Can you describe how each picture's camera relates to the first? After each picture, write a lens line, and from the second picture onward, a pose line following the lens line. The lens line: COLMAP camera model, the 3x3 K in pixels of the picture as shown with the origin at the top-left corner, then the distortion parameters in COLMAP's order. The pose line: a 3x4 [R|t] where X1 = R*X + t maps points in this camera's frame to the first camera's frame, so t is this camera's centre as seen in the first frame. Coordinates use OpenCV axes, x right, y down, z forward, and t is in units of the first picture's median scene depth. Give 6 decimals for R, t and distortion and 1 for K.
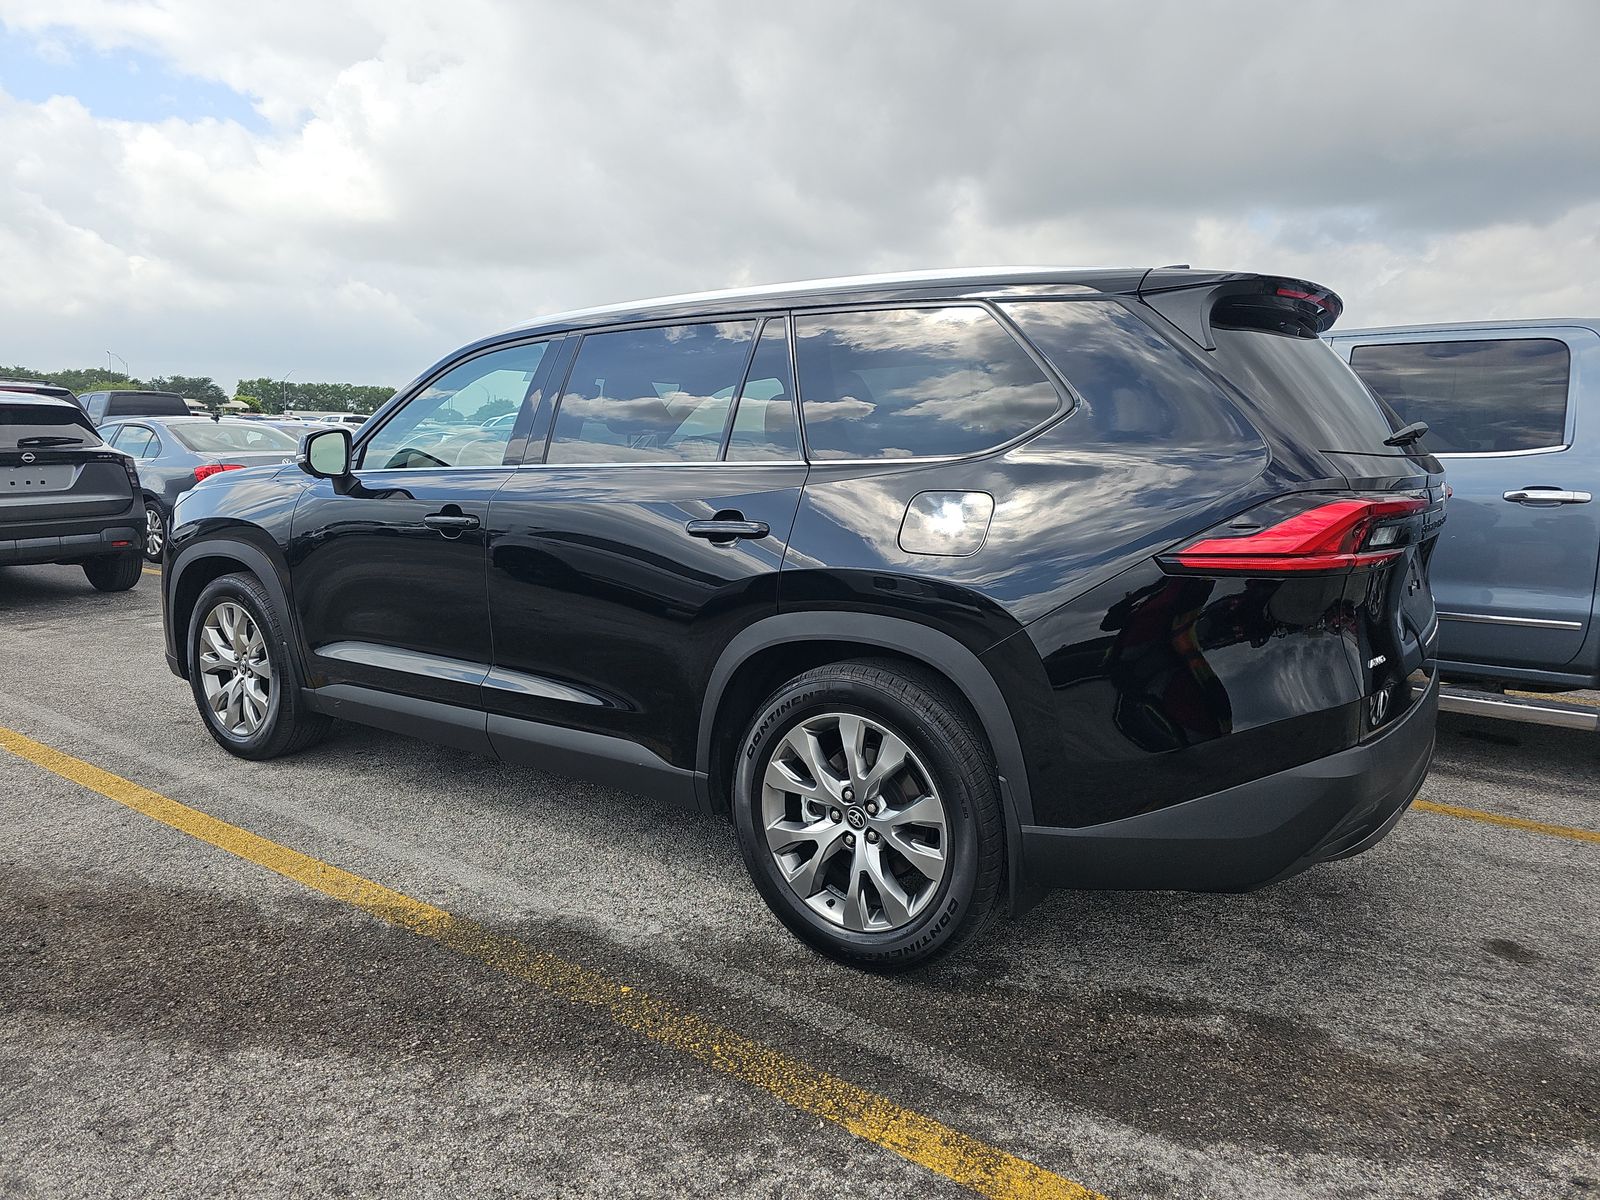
lens RADIAL K [[1122.8, 0, 779.3], [0, 1122.8, 596.2], [0, 0, 1]] dist [0.050716, -0.052081]
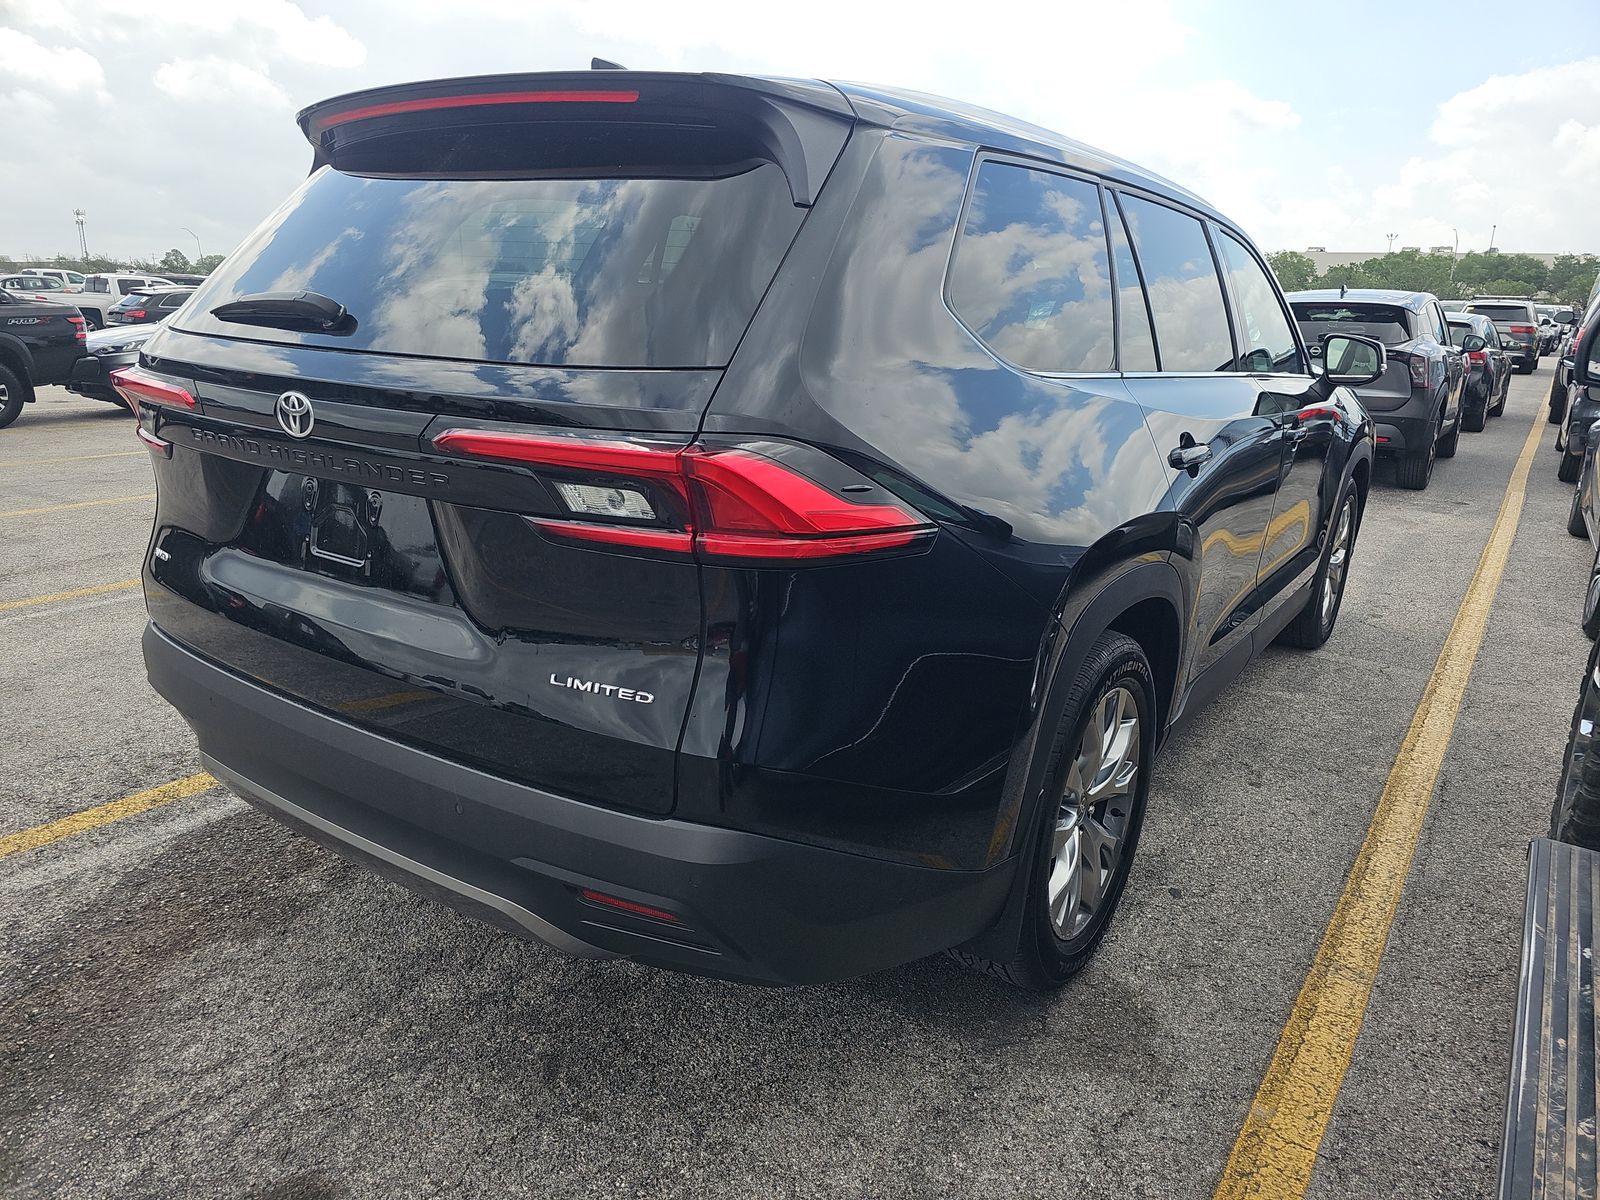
lens RADIAL K [[1062.5, 0, 737.9], [0, 1062.5, 605.6], [0, 0, 1]] dist [0.046307, -0.039155]
pose [[-0.042926, 0.255992, -0.965725, 0.107949], [-0.181112, 0.948607, 0.259504, -0.016402], [0.982525, 0.186044, 0.005643, 0.115163]]
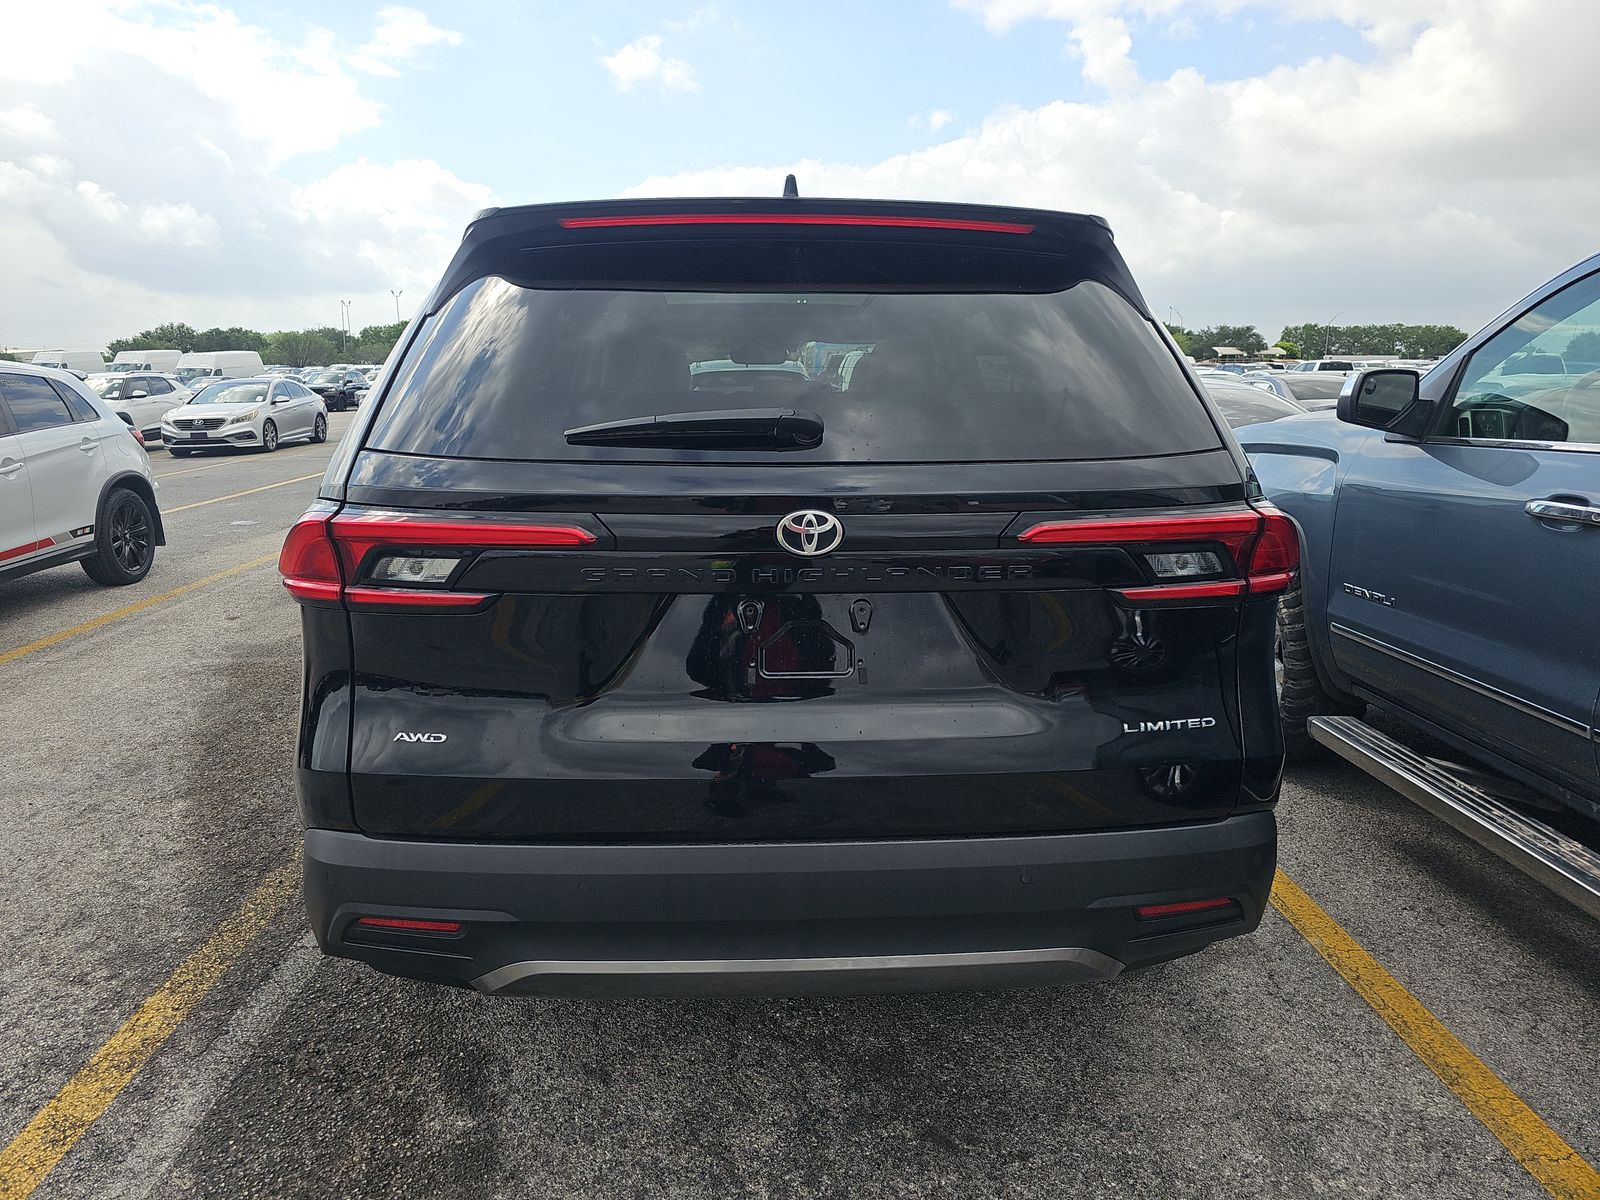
lens RADIAL K [[1122.8, 0, 779.3], [0, 1122.8, 596.2], [0, 0, 1]] dist [0.050716, -0.052081]
pose [[0.580667, 0.146479, -0.800856, 0.097927], [-0.108136, 0.988842, 0.102458, -0.010058], [0.806928, 0.027107, 0.590027, 0.059796]]
